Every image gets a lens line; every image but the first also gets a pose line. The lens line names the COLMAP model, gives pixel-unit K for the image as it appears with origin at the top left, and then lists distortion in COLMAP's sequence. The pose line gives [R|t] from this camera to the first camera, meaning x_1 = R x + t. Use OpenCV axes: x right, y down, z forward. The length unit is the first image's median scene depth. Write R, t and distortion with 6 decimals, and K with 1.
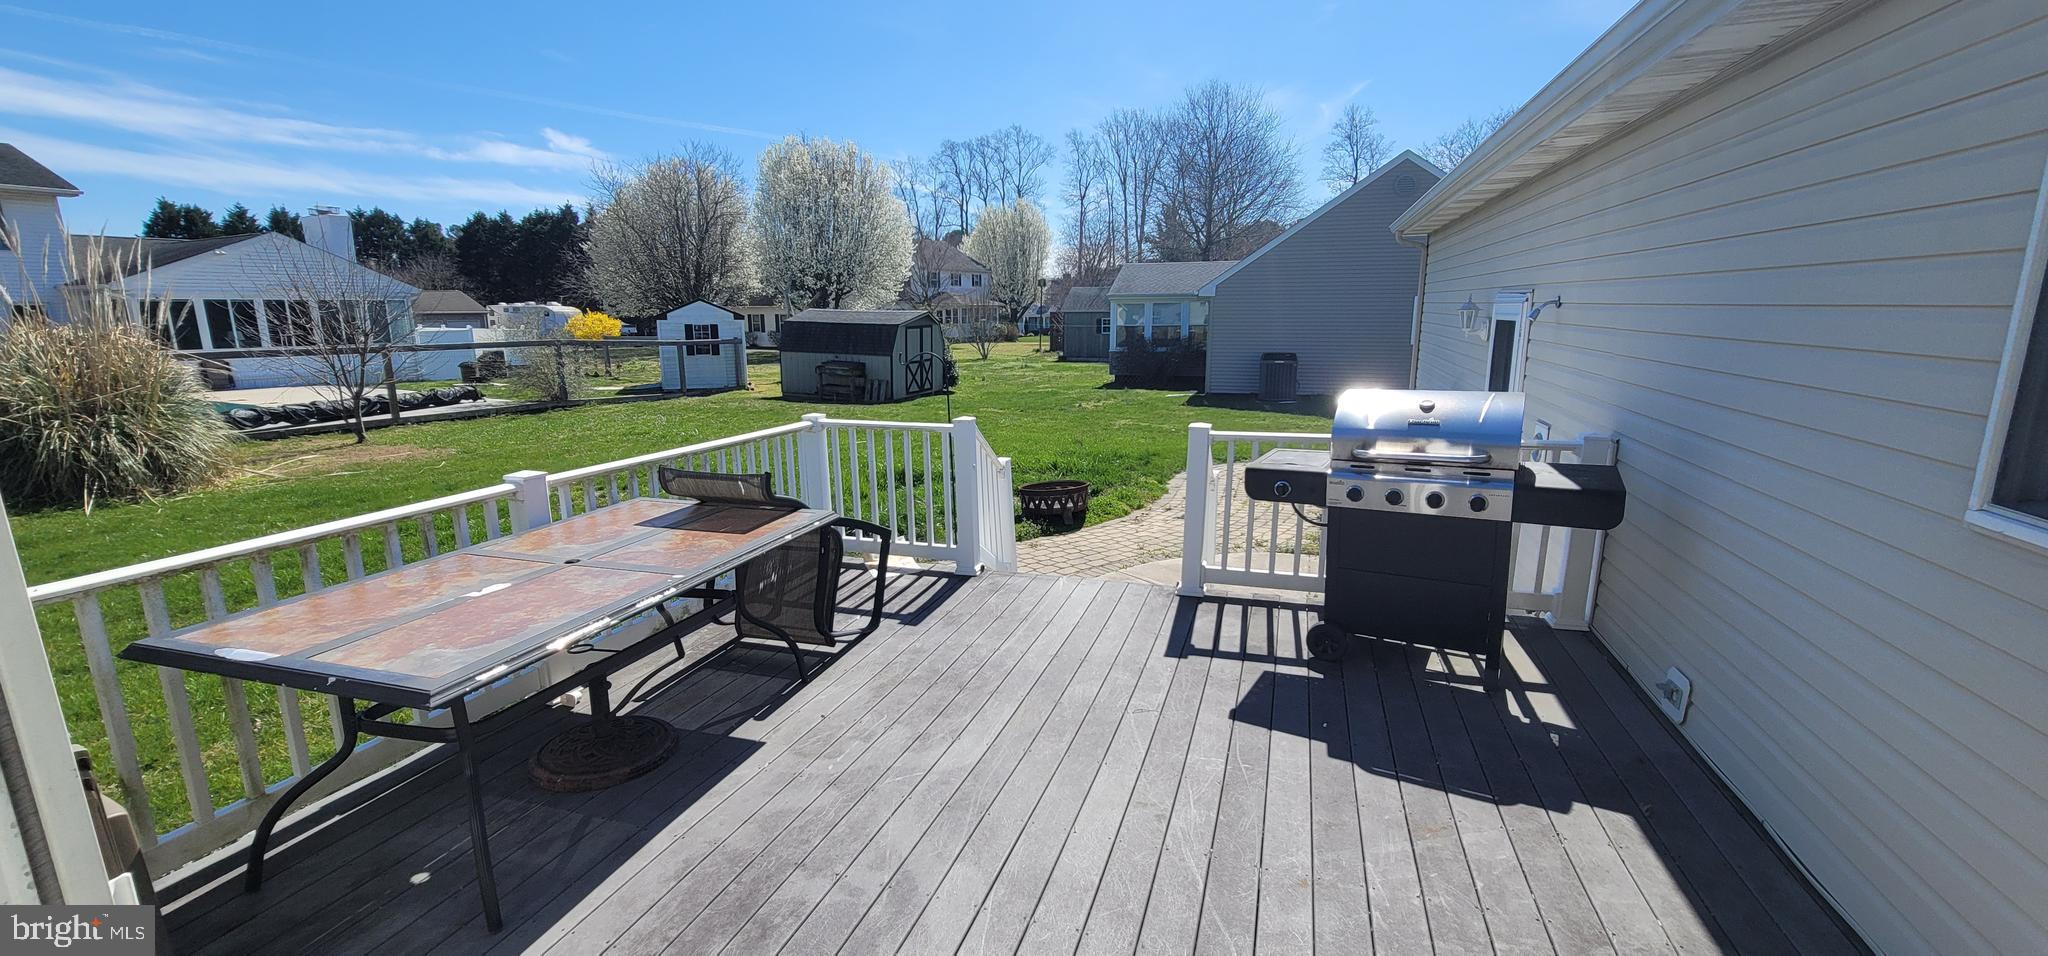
lens RADIAL K [[836.3, 0, 1024.0], [0, 836.3, 478.0], [0, 0, 1]] dist [-0.001940, -0.000217]
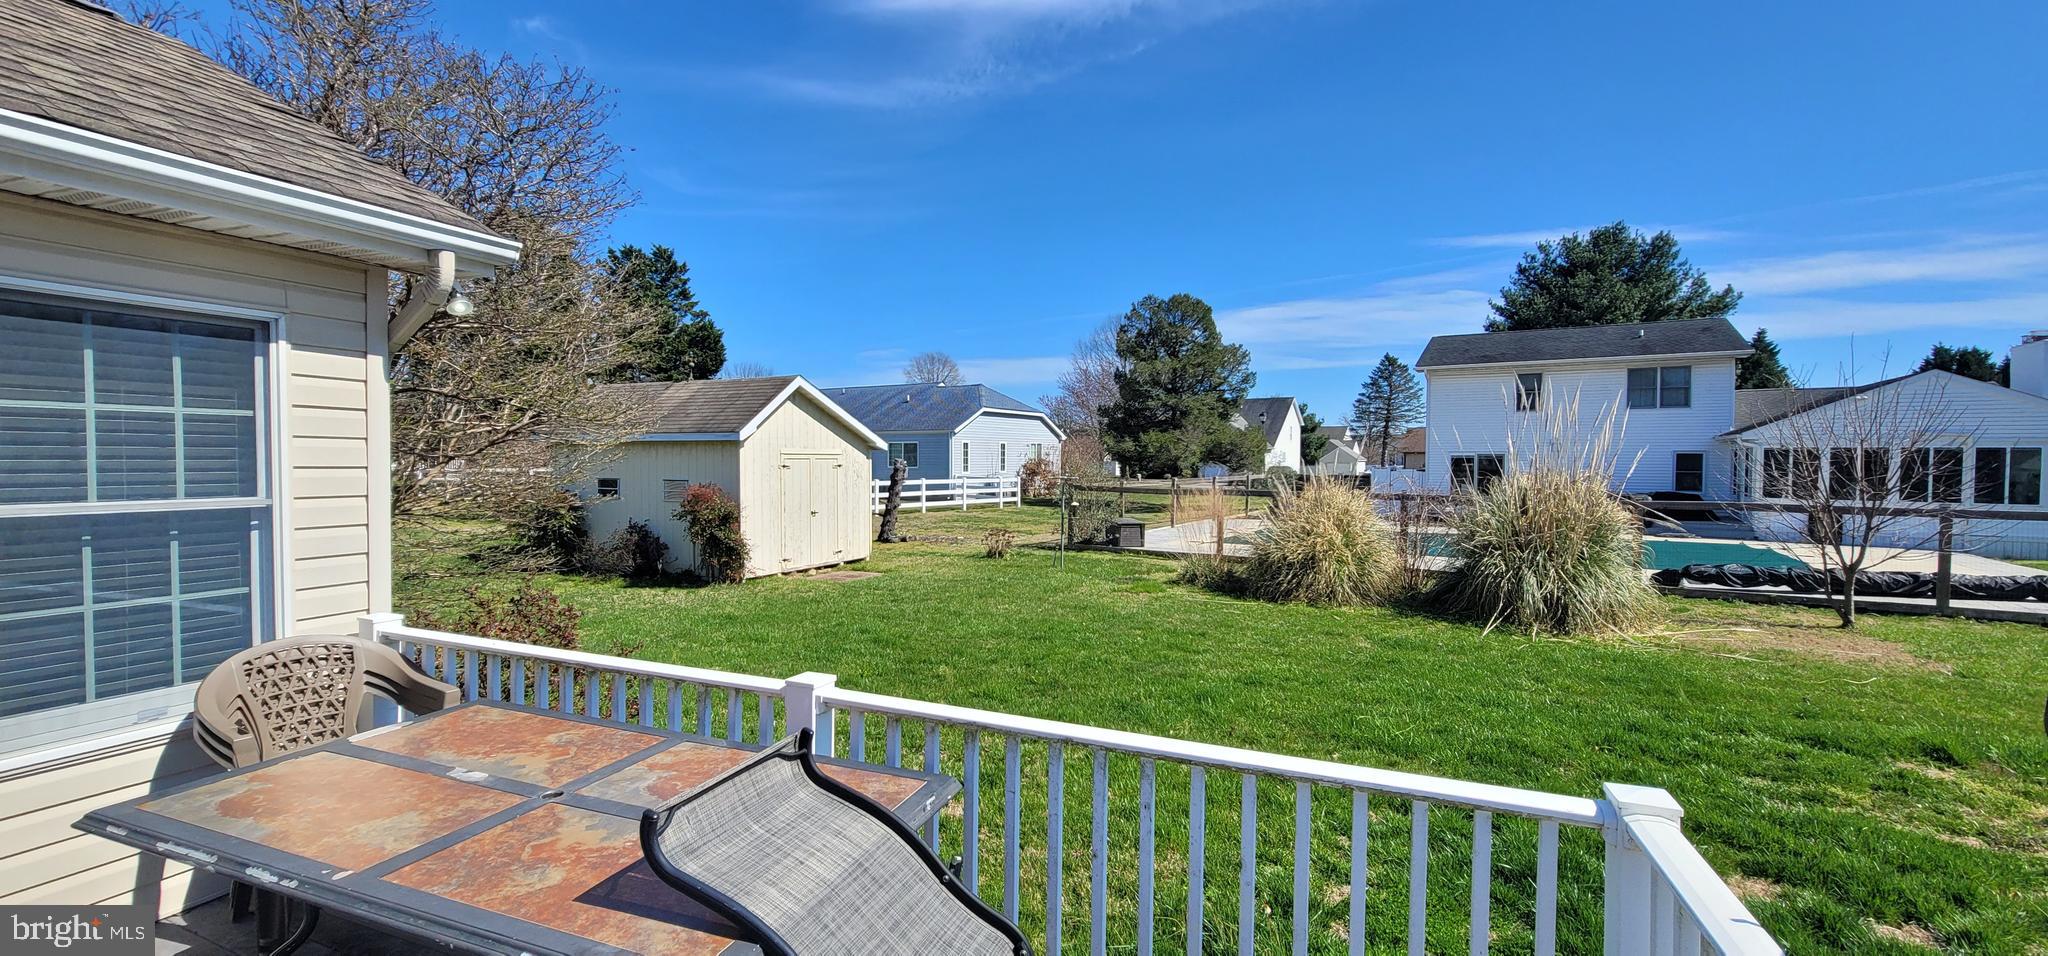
lens RADIAL K [[836.3, 0, 1024.0], [0, 836.3, 478.0], [0, 0, 1]] dist [-0.001940, -0.000217]
pose [[-0.073730, 0.031308, -0.996787, 0.031871], [-0.203314, 0.978044, 0.045758, -0.056609], [0.976334, 0.206034, -0.065745, 0.266111]]
